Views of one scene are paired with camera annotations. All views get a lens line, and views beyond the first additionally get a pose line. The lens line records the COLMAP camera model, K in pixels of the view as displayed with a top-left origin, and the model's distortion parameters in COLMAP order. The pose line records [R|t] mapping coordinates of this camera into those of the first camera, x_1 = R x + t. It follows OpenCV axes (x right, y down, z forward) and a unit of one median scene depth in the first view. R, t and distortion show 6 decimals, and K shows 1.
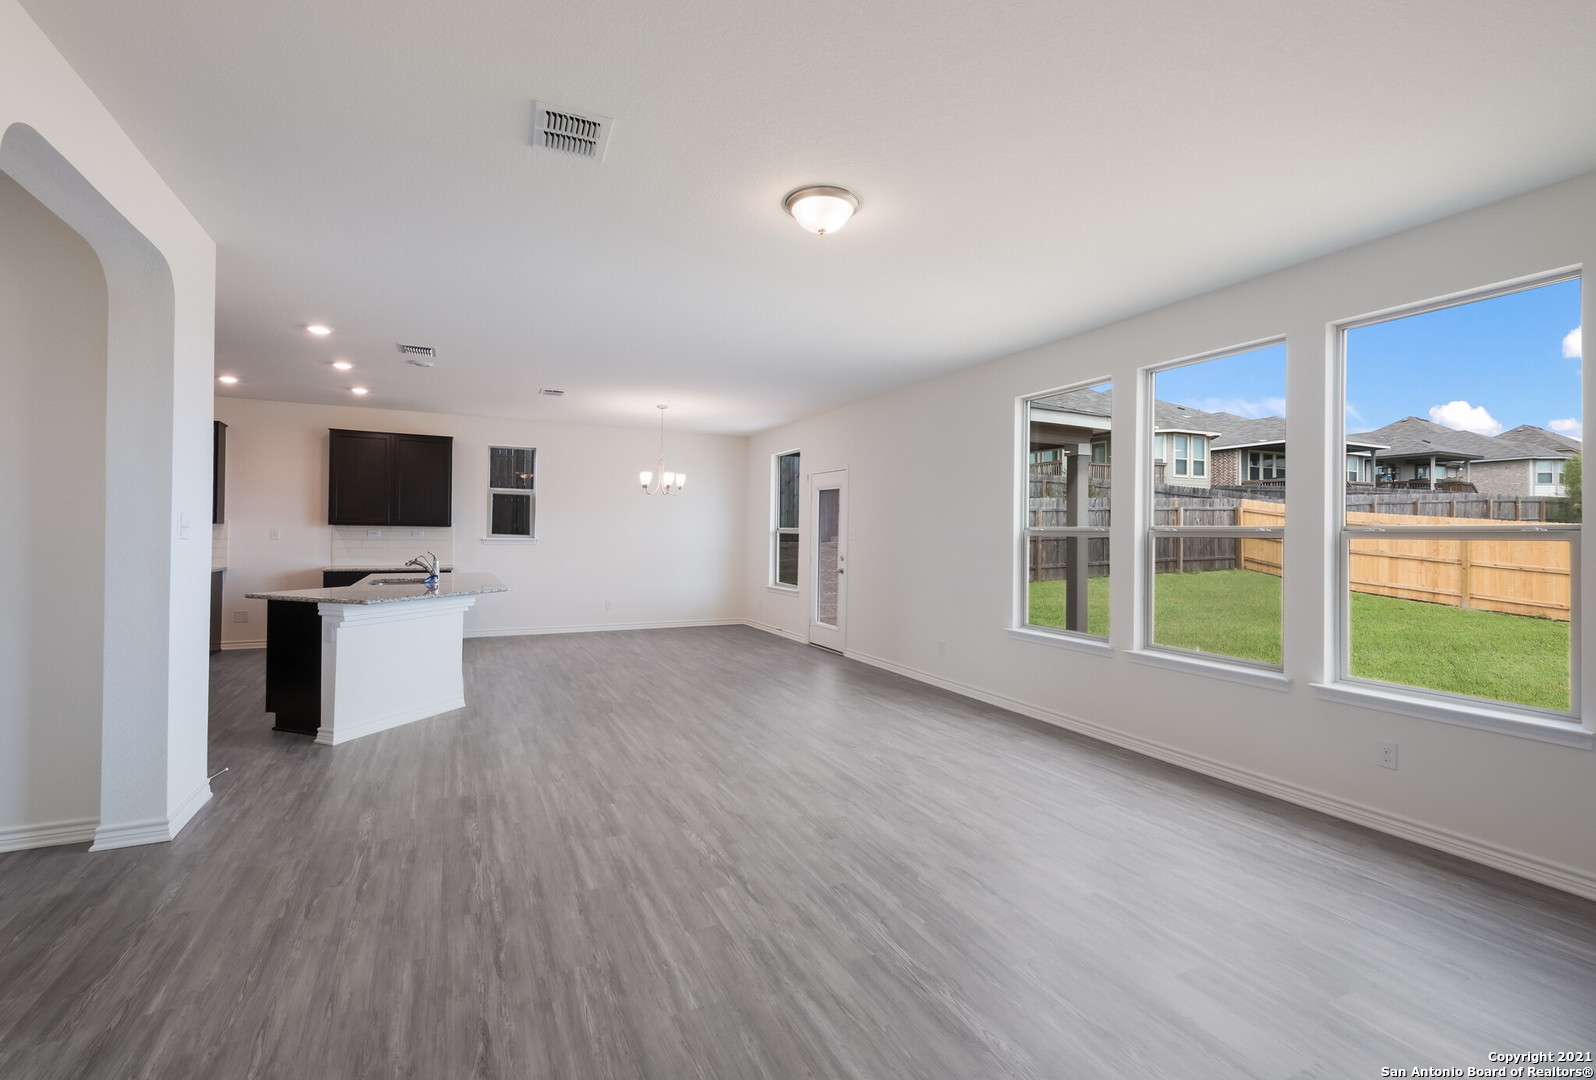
lens RADIAL K [[695.1, 0, 806.4], [0, 695.1, 545.6], [0, 0, 1]] dist [0.014959, -0.008098]
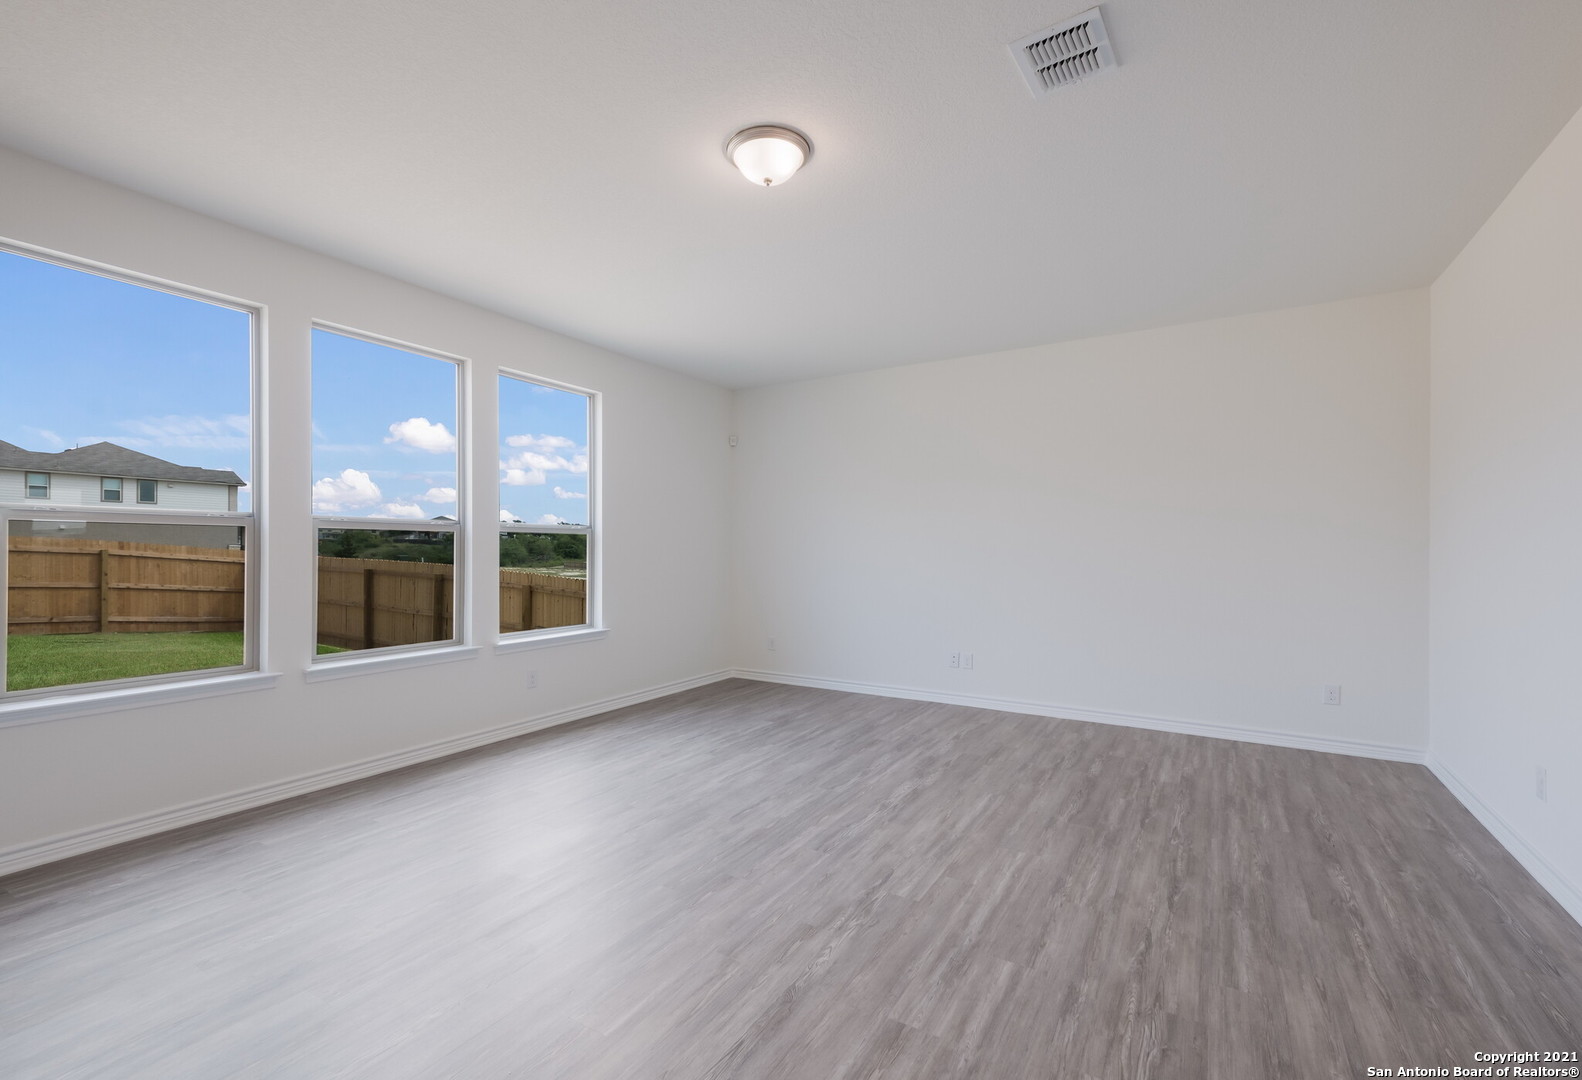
lens RADIAL K [[695.2, 0, 780.7], [0, 695.2, 548.7], [0, 0, 1]] dist [0.019855, -0.002909]
pose [[-0.519129, -0.016471, 0.854537, -0.608793], [0.003891, 0.999758, 0.021634, -0.000397], [-0.854687, 0.014556, -0.518940, 1.172256]]
